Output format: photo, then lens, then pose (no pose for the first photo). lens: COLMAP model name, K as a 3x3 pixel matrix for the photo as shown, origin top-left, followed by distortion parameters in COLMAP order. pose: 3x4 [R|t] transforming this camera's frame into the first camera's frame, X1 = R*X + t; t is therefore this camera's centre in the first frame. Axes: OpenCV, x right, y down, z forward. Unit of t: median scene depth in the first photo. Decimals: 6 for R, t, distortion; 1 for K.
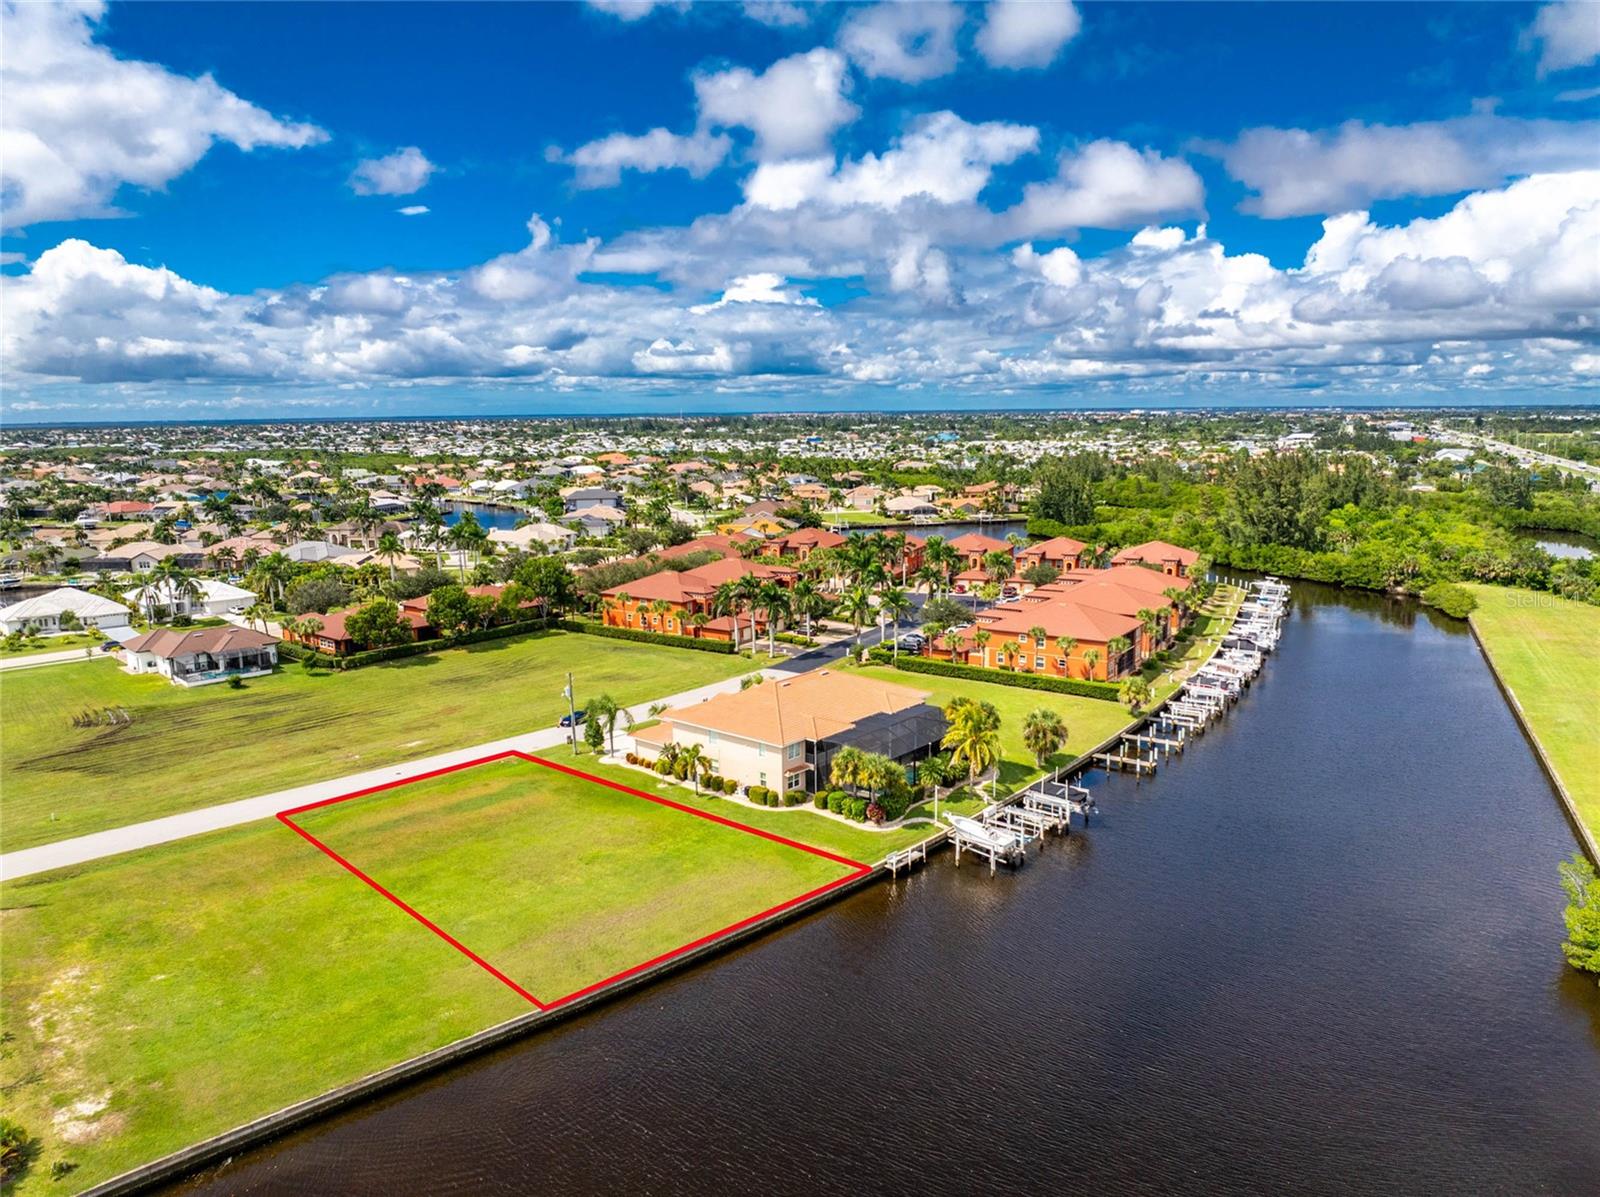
lens RADIAL K [[1133.2, 0, 803.3], [0, 1133.2, 538.3], [0, 0, 1]] dist [-0.035712, -0.001151]
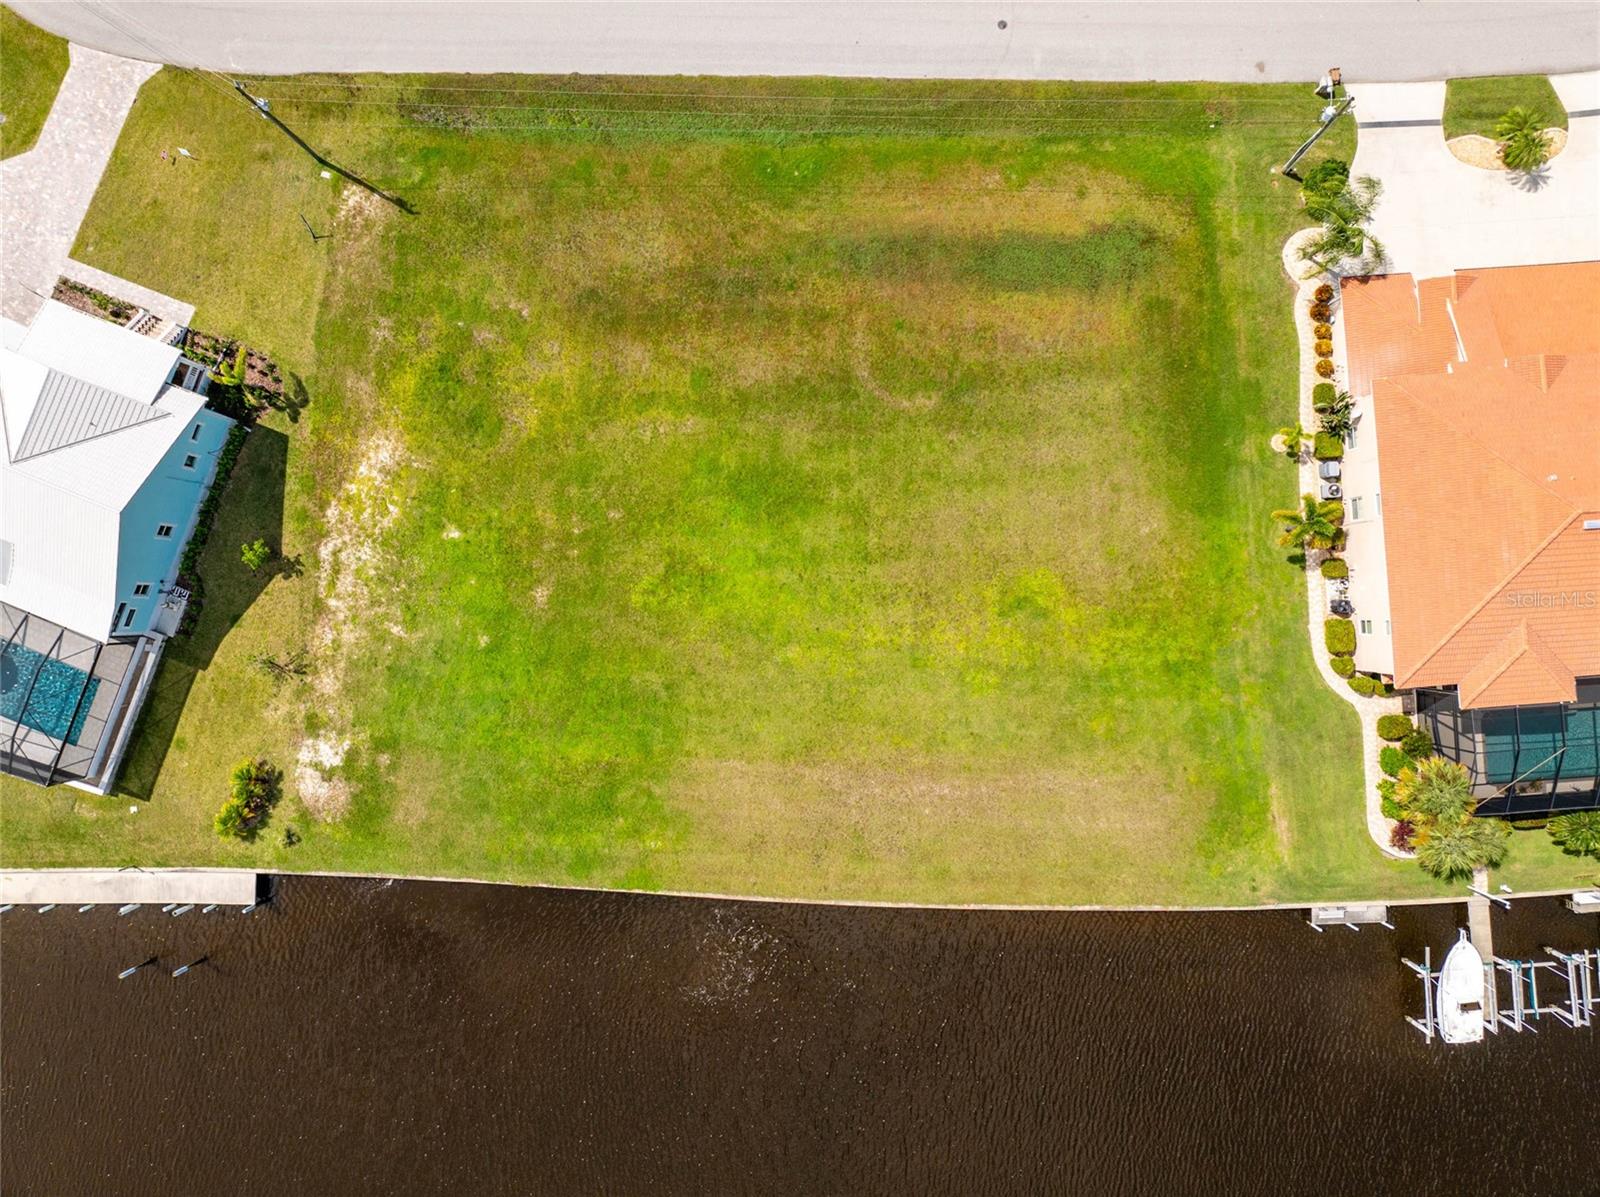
lens RADIAL K [[1133.2, 0, 803.3], [0, 1133.2, 538.3], [0, 0, 1]] dist [-0.035712, -0.001151]
pose [[0.698343, 0.715526, -0.018459, -0.172881], [-0.071902, 0.095787, 0.992802, -0.227465], [0.712143, -0.691988, 0.118340, 0.505493]]
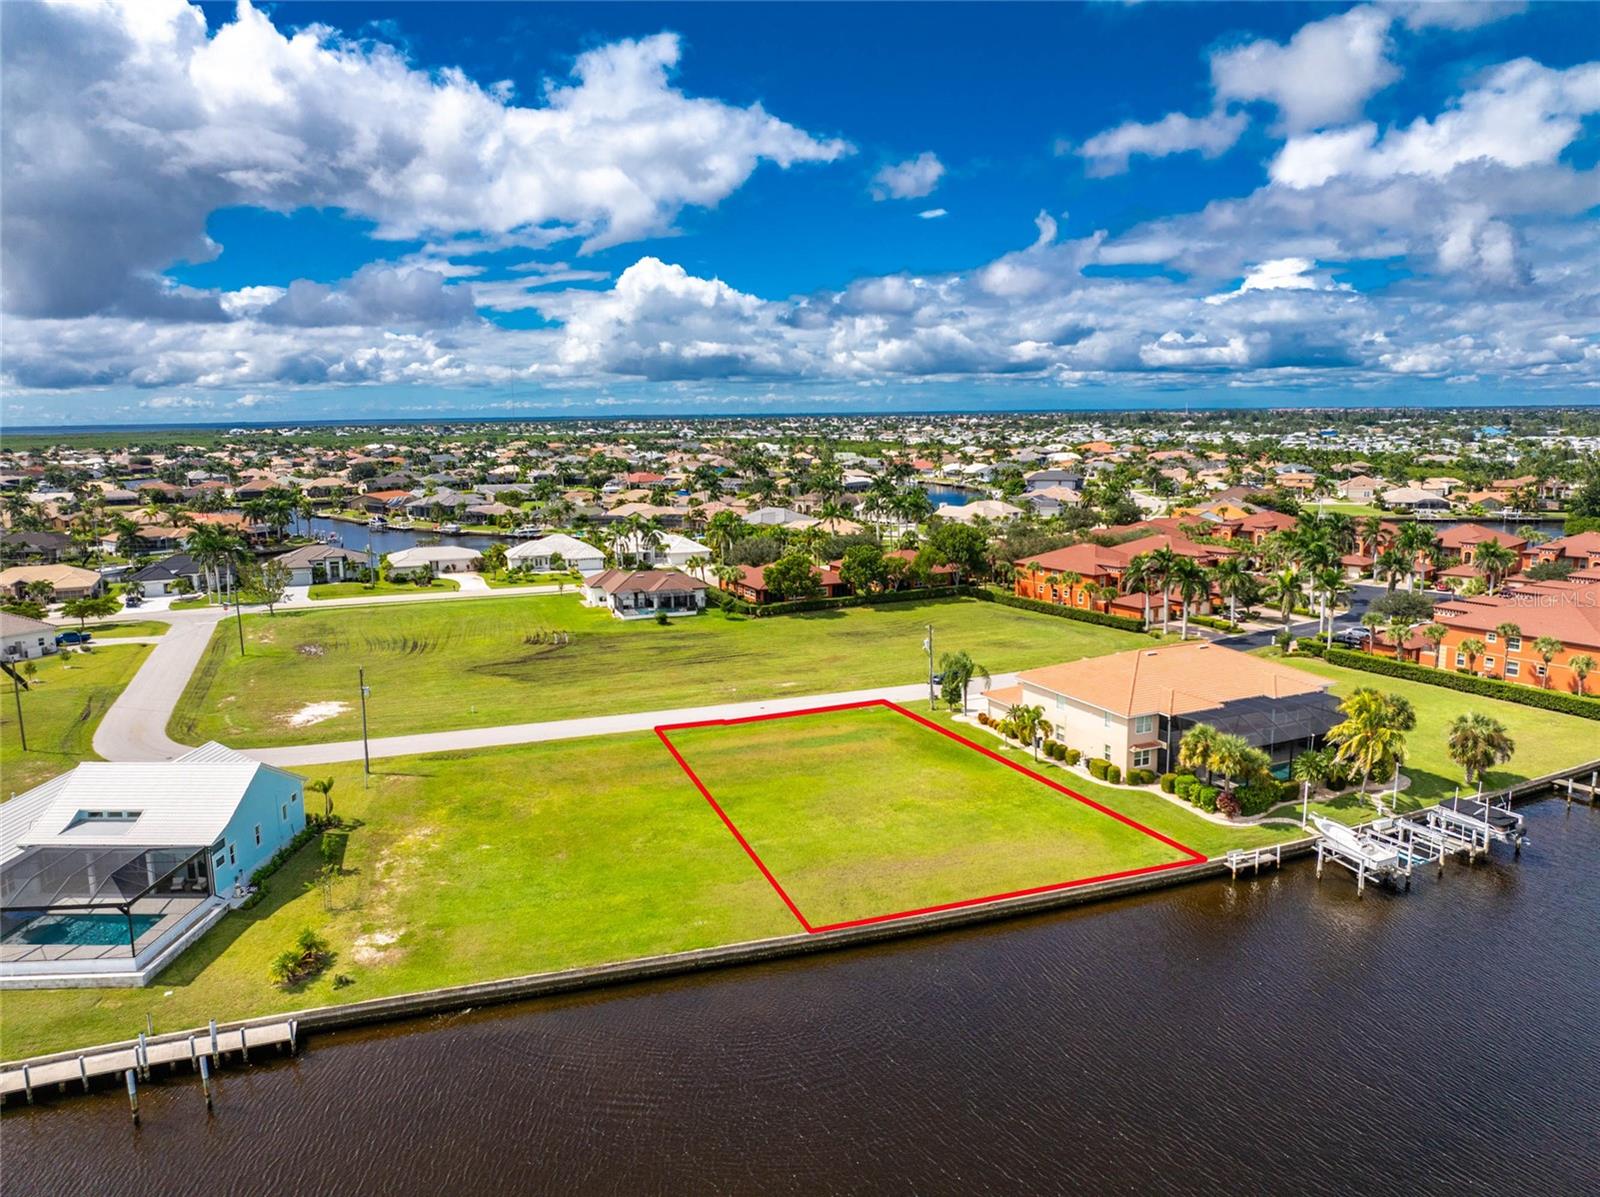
lens RADIAL K [[1133.2, 0, 803.3], [0, 1133.2, 538.3], [0, 0, 1]] dist [-0.035712, -0.001151]
pose [[0.906649, 0.046590, -0.419306, 0.076243], [-0.044967, 0.998894, 0.013759, 0.027225], [0.419483, 0.006380, 0.907741, 0.052601]]
